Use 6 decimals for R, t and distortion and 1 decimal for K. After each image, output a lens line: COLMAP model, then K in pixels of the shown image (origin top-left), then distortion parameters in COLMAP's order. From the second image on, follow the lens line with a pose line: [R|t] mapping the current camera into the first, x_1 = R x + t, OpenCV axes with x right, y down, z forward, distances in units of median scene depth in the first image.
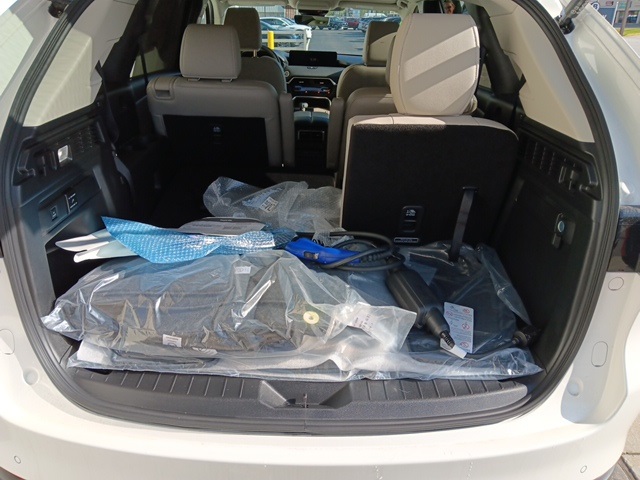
lens RADIAL K [[494.5, 0, 320.0], [0, 494.5, 240.0], [0, 0, 1]] dist [0.032745, -0.070669]
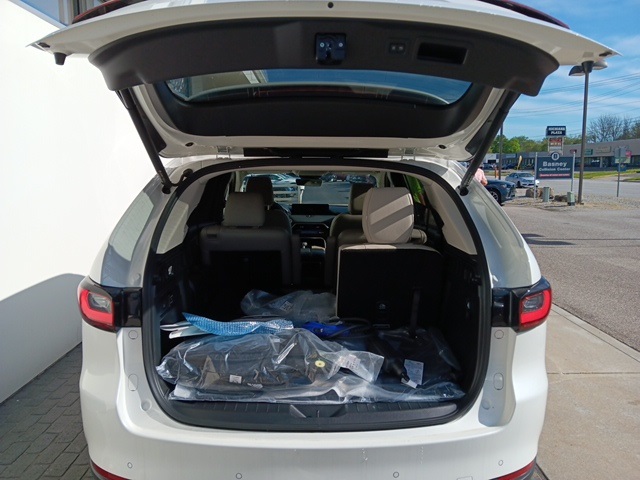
lens RADIAL K [[494.5, 0, 320.0], [0, 494.5, 240.0], [0, 0, 1]] dist [0.032745, -0.070669]
pose [[0.999583, -0.024786, 0.014840, -0.030975], [0.027933, 0.960310, -0.277531, 0.210705], [-0.007372, 0.277830, 0.960602, -0.654935]]
